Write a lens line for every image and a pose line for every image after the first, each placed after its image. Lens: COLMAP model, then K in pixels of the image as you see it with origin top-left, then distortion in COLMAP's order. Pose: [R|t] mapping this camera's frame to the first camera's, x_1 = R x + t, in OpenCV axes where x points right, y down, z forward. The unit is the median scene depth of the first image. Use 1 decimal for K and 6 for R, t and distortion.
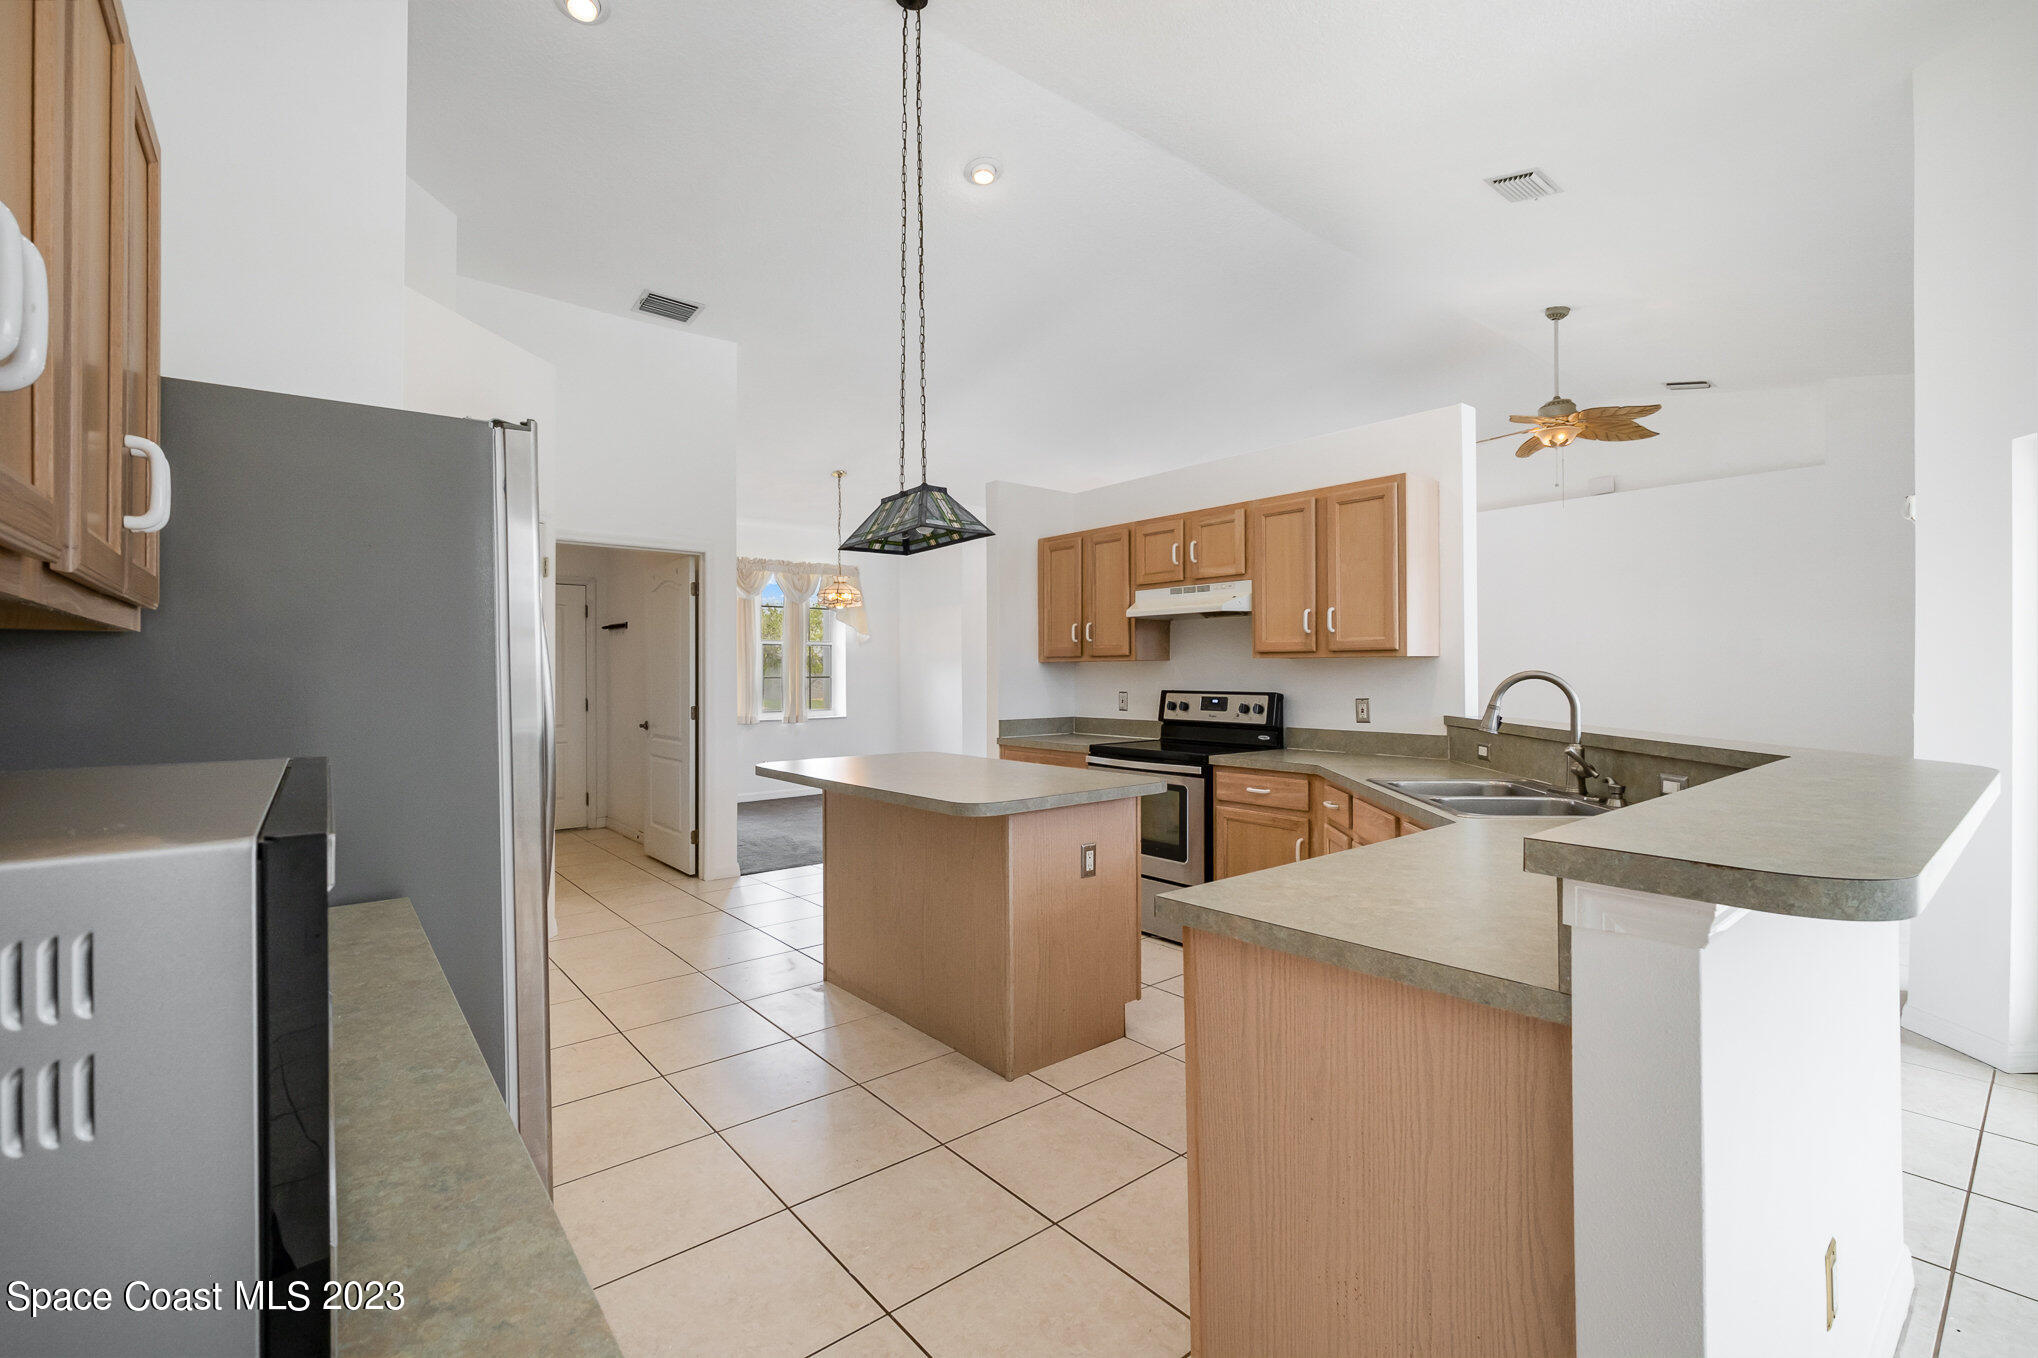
lens RADIAL K [[888.1, 0, 1020.3], [0, 888.1, 675.6], [0, 0, 1]] dist [-0.000488, 0.000076]
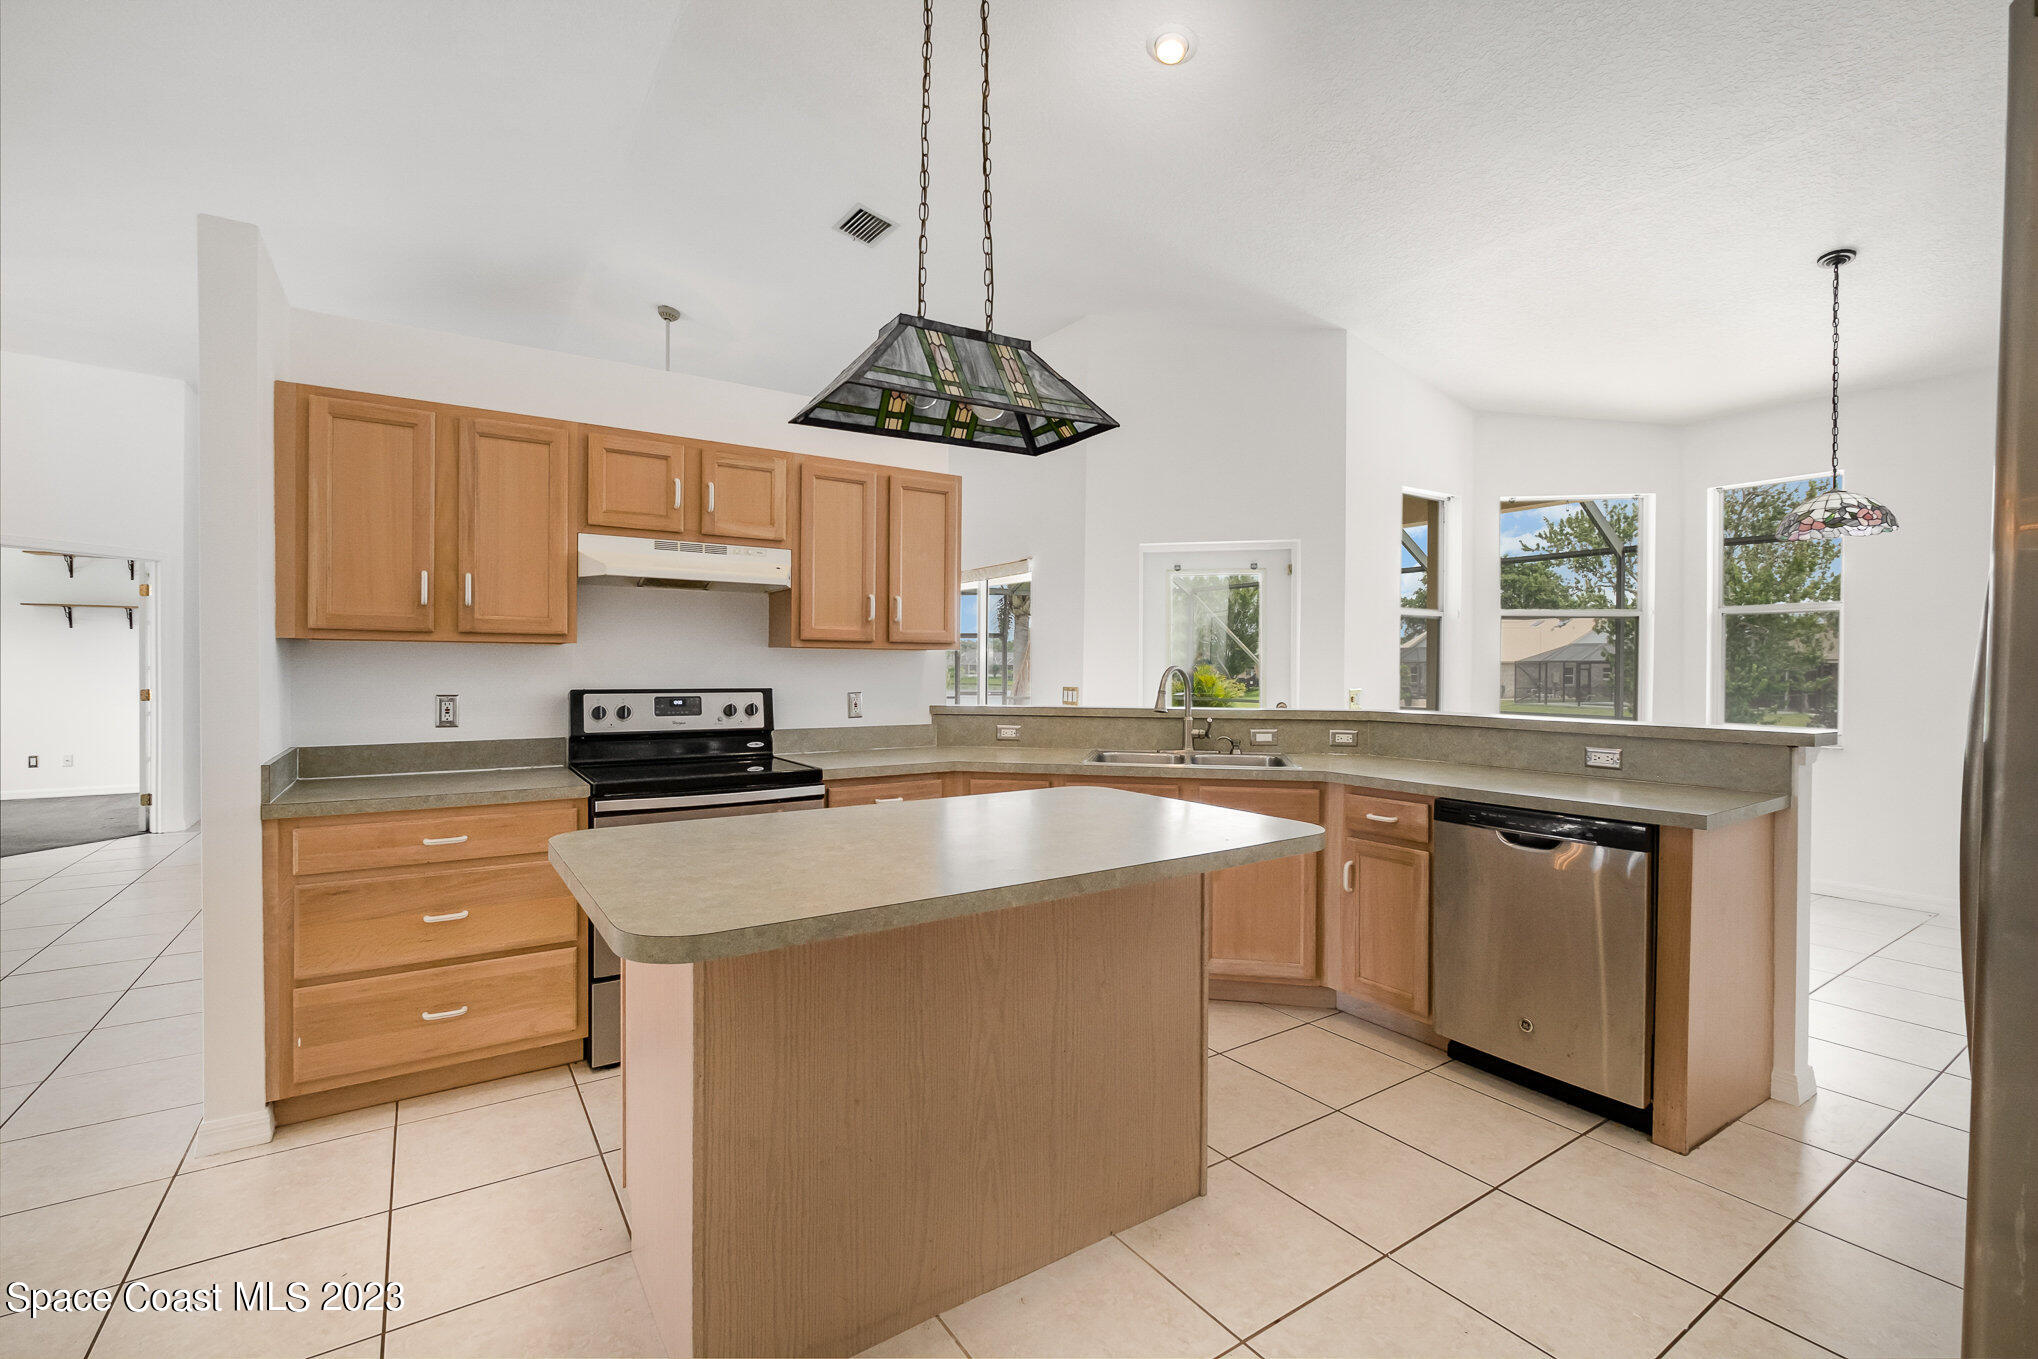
lens RADIAL K [[888.1, 0, 1018.2], [0, 888.1, 674.5], [0, 0, 1]] dist [-0.000488, 0.000076]
pose [[0.114634, -0.010292, 0.993355, -0.479217], [-0.006815, 0.999915, 0.011147, -0.004234], [-0.993384, -0.008048, 0.114554, 0.643571]]
